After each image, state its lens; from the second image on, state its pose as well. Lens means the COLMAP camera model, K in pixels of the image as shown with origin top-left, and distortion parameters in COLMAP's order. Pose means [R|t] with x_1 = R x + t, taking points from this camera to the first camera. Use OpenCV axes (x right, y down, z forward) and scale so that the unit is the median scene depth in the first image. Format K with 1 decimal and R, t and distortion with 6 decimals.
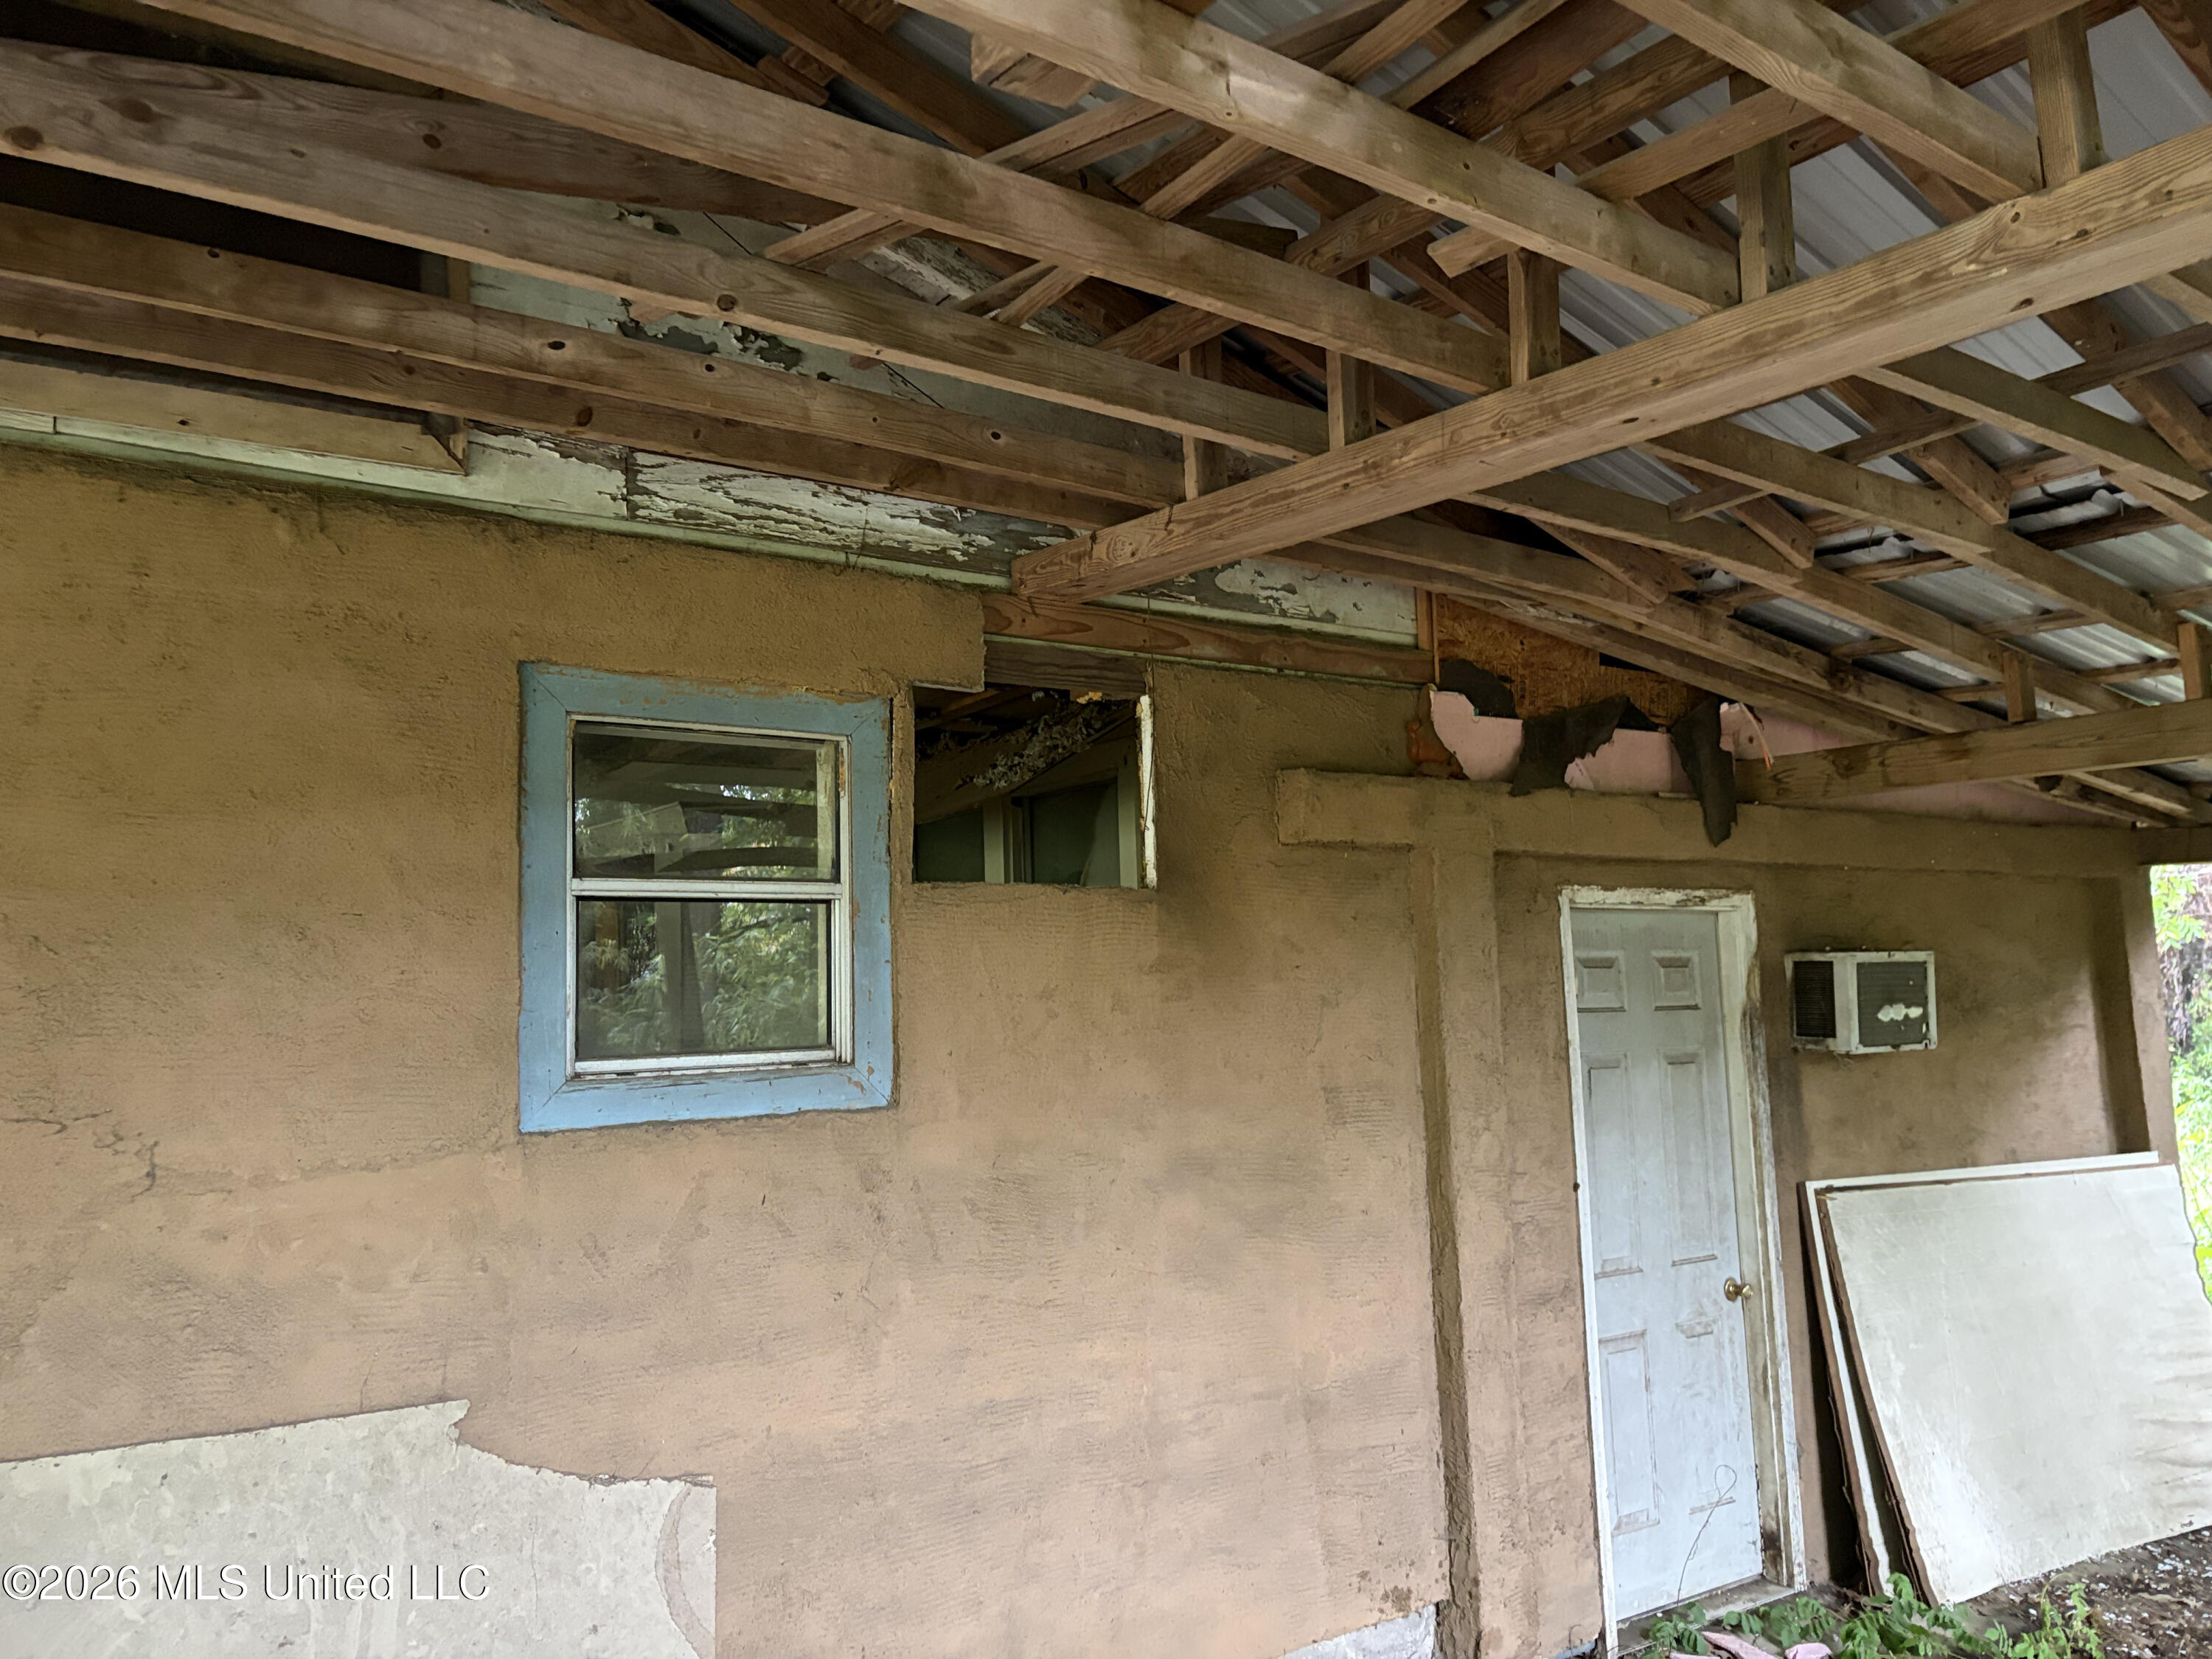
lens RADIAL K [[1668.2, 0, 1101.8], [0, 1668.2, 781.9], [0, 0, 1]] dist [0.037159, -0.001351]
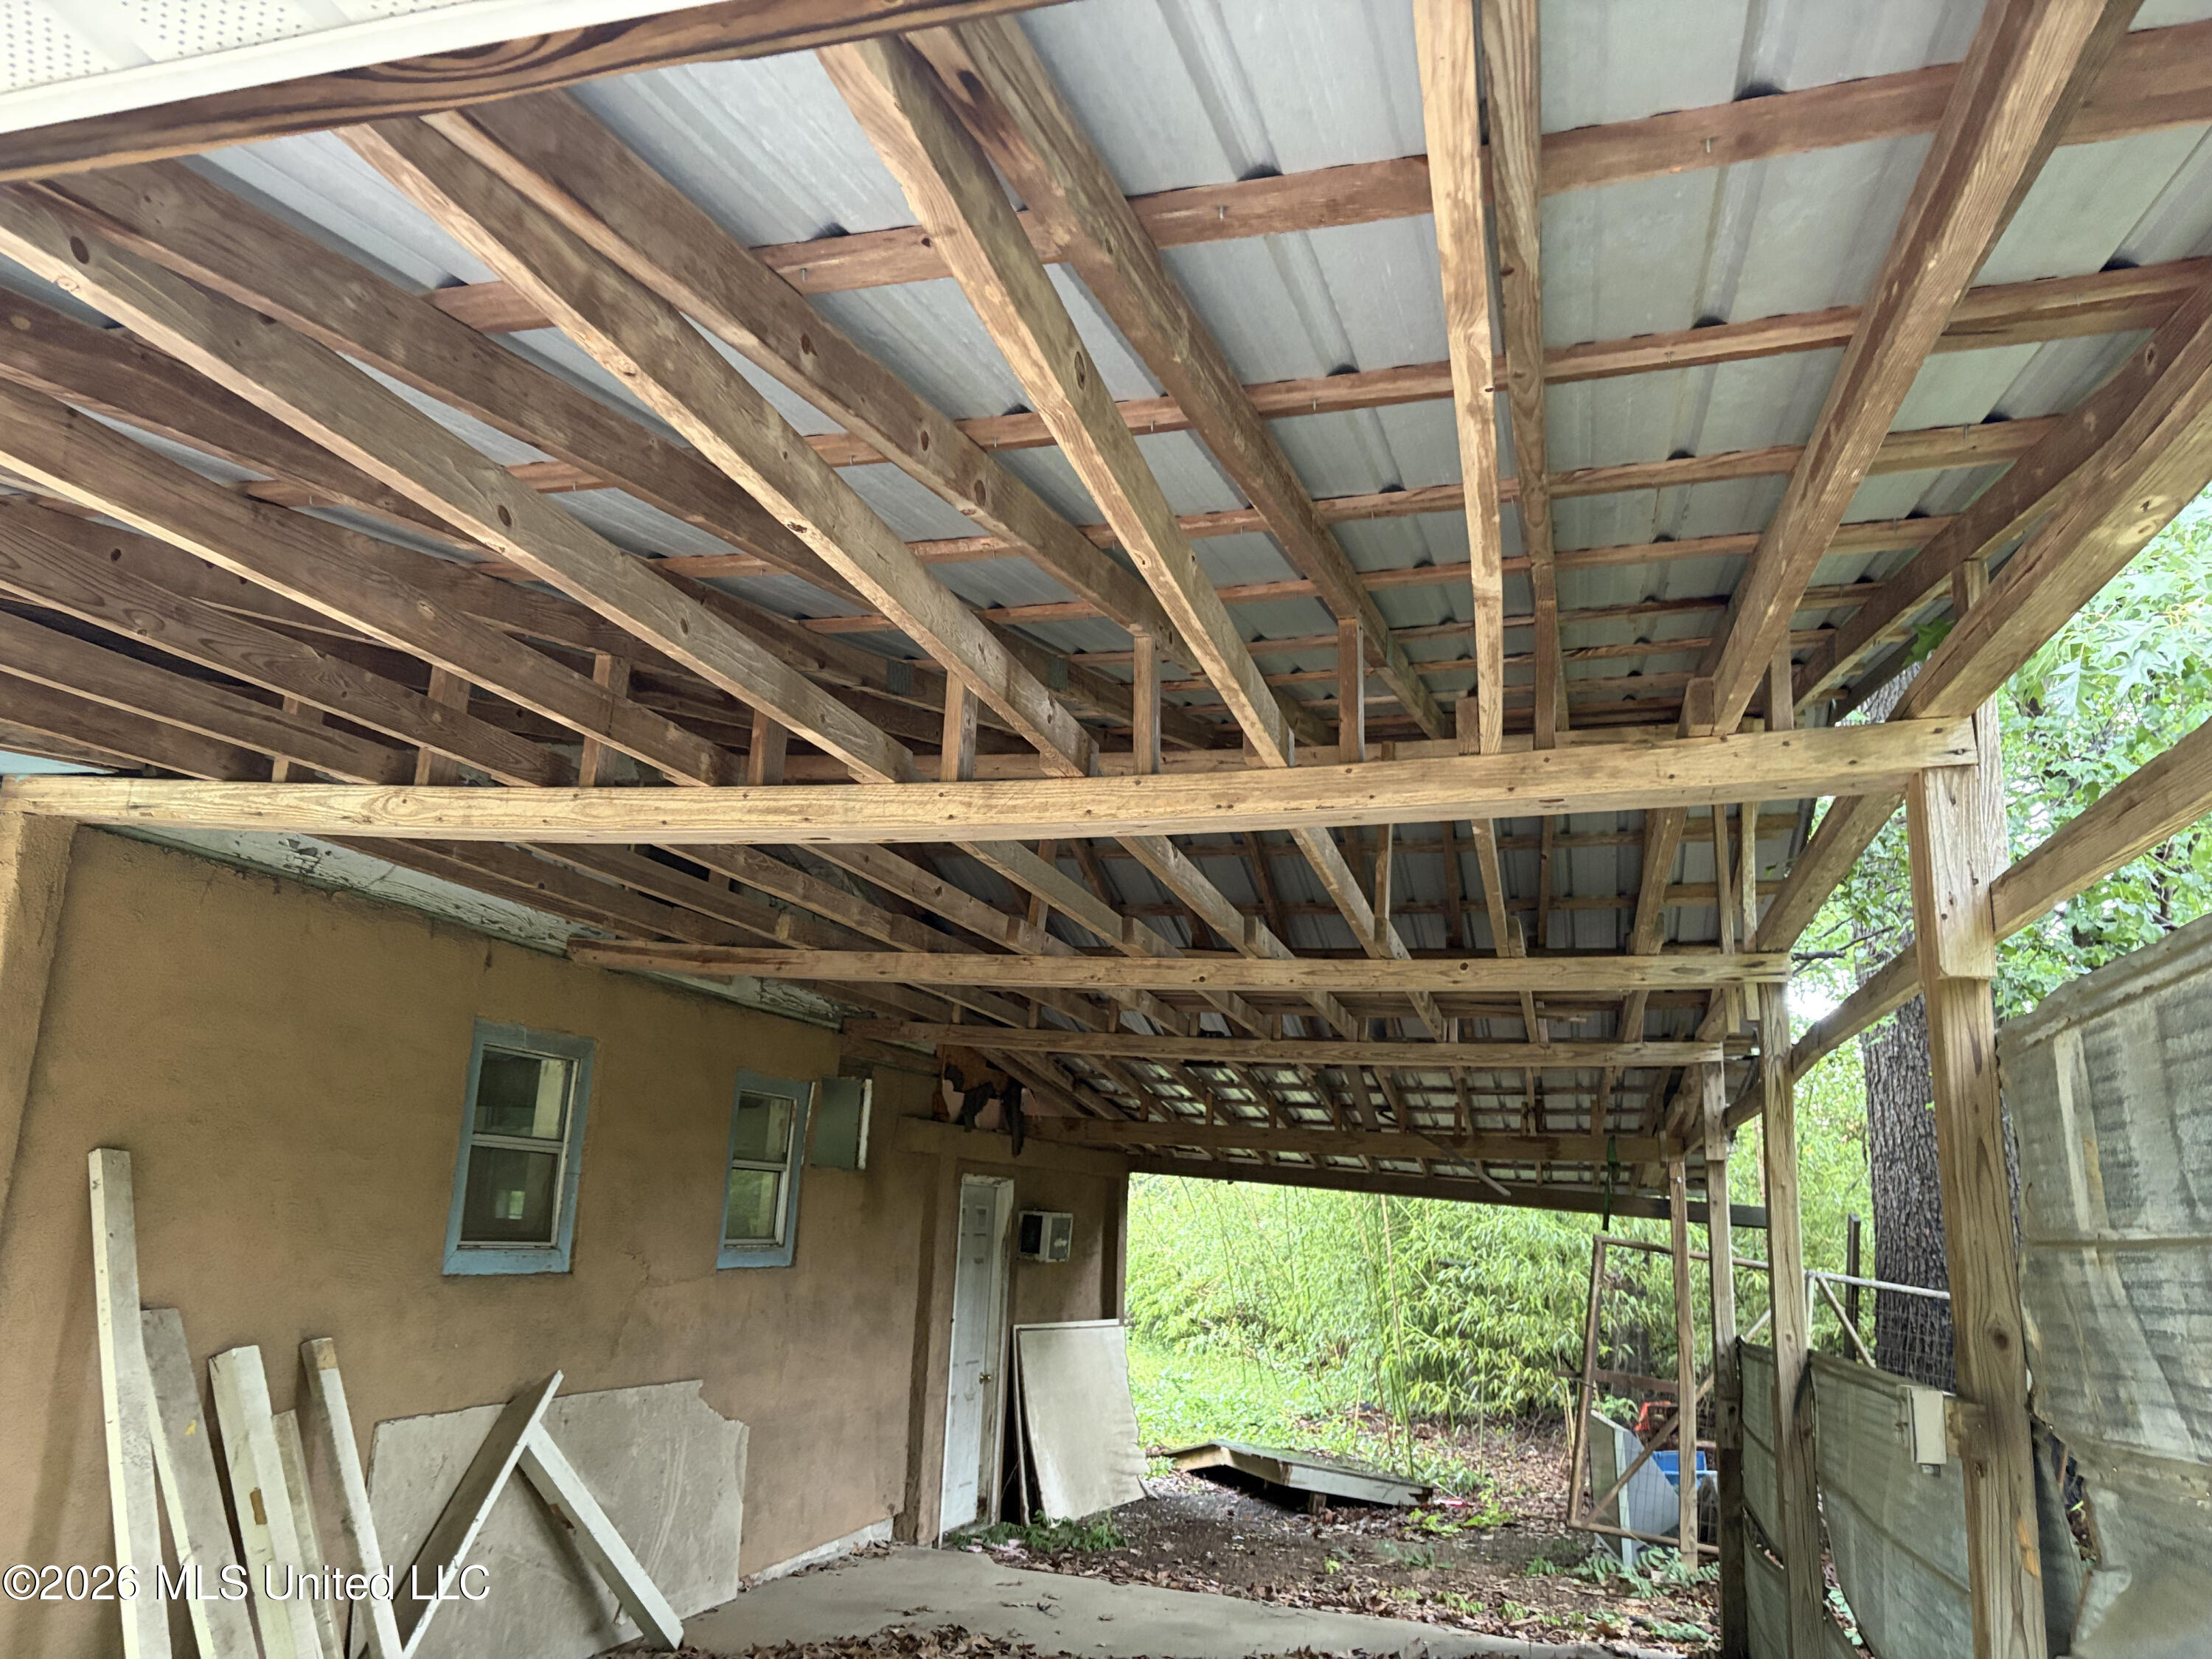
lens RADIAL K [[1668.2, 0, 1107.6], [0, 1668.2, 832.3], [0, 0, 1]] dist [0.037159, -0.001351]
pose [[0.783012, 0.195442, 0.590503, -0.871974], [-0.139851, 0.980363, -0.139032, -0.088102], [-0.606080, 0.026282, 0.794969, -0.752623]]
